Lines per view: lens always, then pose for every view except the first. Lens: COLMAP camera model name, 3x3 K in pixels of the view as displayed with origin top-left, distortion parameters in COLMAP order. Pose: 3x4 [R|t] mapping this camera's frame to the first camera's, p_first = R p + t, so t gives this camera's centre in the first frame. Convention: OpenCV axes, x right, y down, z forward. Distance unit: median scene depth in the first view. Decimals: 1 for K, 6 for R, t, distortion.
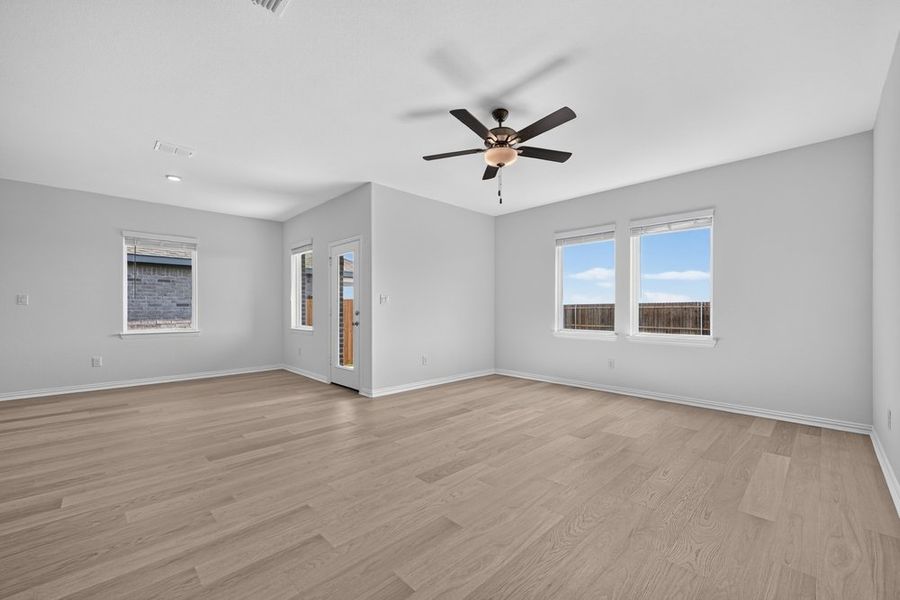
lens RADIAL K [[364.0, 0, 450.2], [0, 364.0, 315.9], [0, 0, 1]] dist [-0.000960, 0.000118]
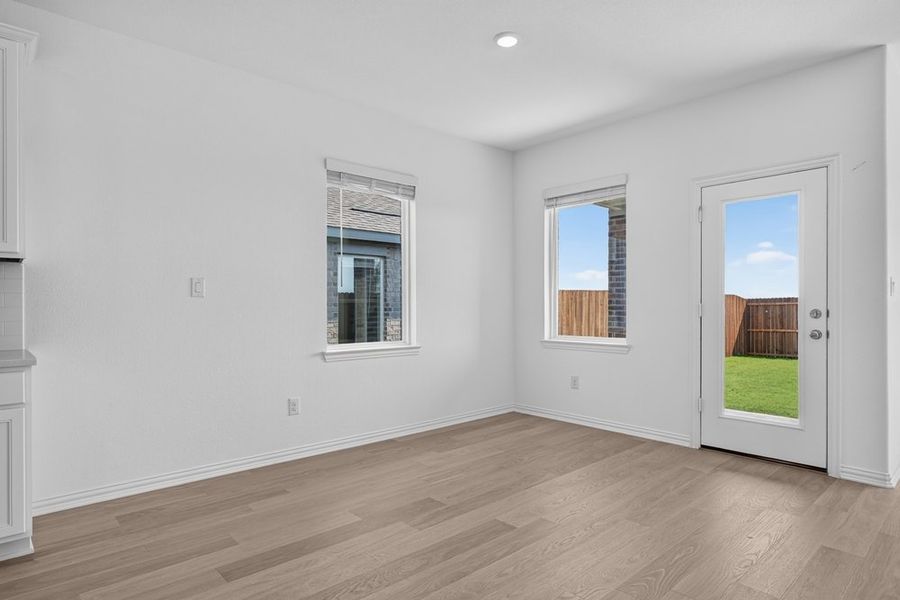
lens RADIAL K [[499.3, 0, 451.7], [0, 499.3, 308.0], [0, 0, 1]] dist [-0.005375, -0.000510]
pose [[0.999211, 0.000377, -0.039709, -0.658296], [-0.000932, 0.999902, -0.013958, -0.004588], [0.039700, 0.013984, 0.999114, 0.266075]]
